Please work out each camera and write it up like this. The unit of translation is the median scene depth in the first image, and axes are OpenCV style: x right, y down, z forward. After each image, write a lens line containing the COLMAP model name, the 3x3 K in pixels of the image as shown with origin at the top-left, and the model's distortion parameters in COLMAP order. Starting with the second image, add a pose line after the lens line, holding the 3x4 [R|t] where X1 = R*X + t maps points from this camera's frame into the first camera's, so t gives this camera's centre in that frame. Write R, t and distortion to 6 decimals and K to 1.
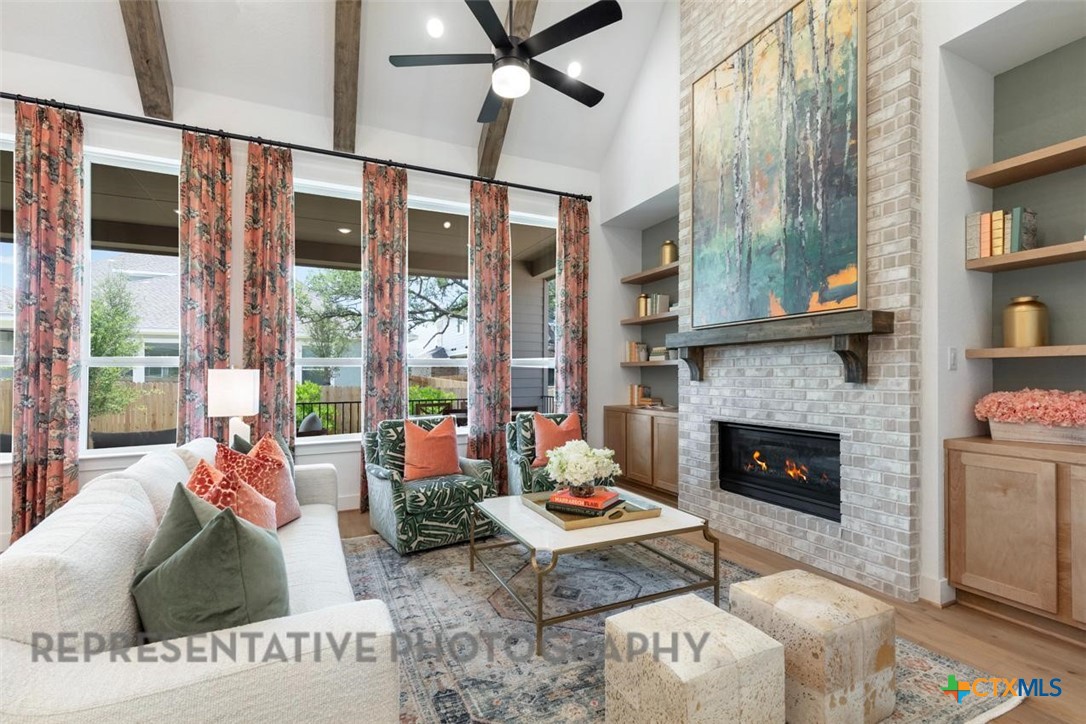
lens RADIAL K [[498.8, 0, 548.2], [0, 498.8, 367.1], [0, 0, 1]] dist [0.001956, 0.000347]
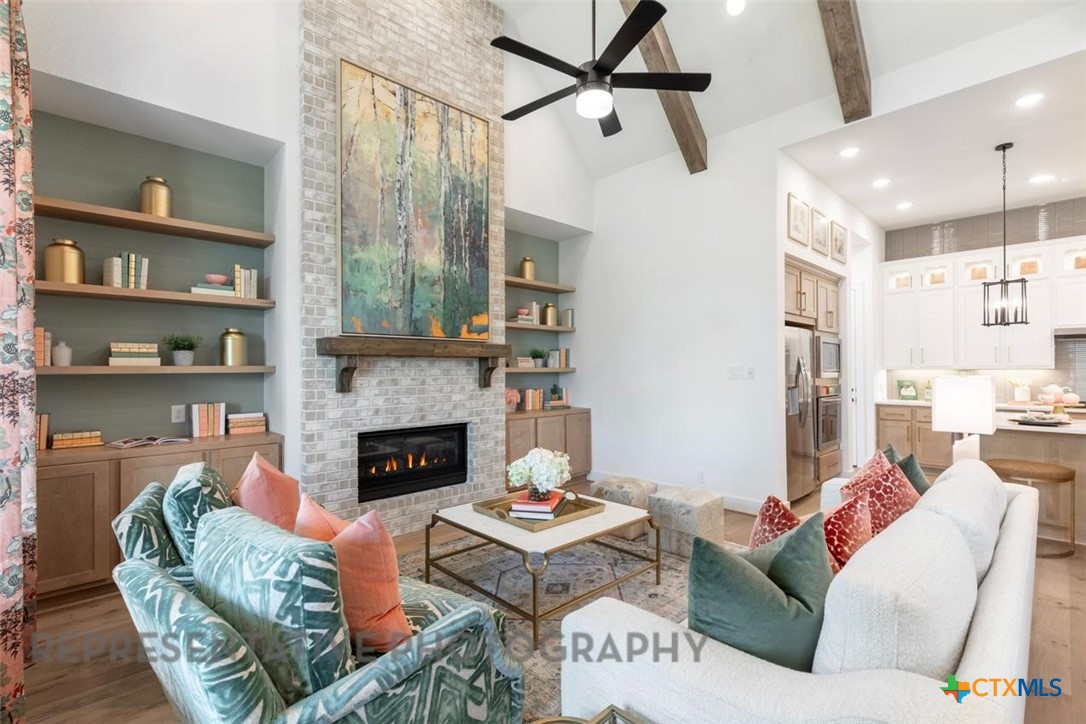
lens RADIAL K [[498.8, 0, 548.2], [0, 498.8, 367.1], [0, 0, 1]] dist [0.001956, 0.000347]
pose [[-0.329169, 0.009467, 0.944223, -0.840557], [-0.009090, 0.999872, -0.013194, -0.012149], [-0.944227, -0.012926, -0.329041, 1.181950]]
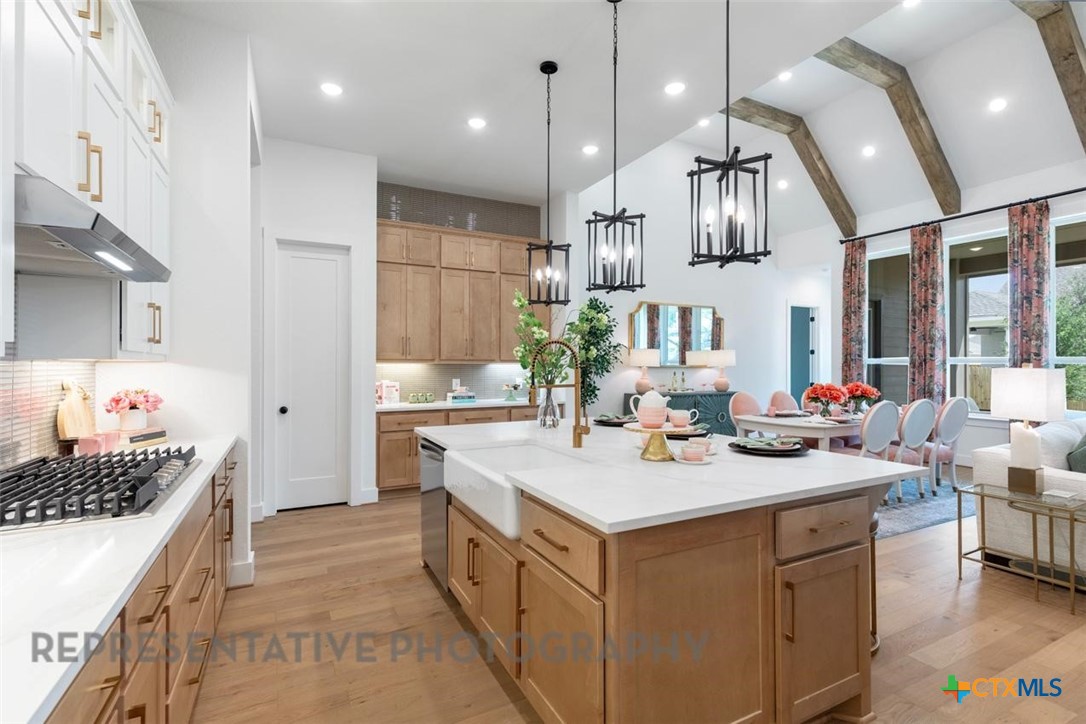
lens RADIAL K [[498.8, 0, 548.2], [0, 498.8, 367.1], [0, 0, 1]] dist [0.001956, 0.000347]
pose [[0.034455, -0.002532, -0.999403, 0.353284], [0.006996, 0.999973, -0.002292, 0.000682], [0.999382, -0.006913, 0.034472, -0.382147]]
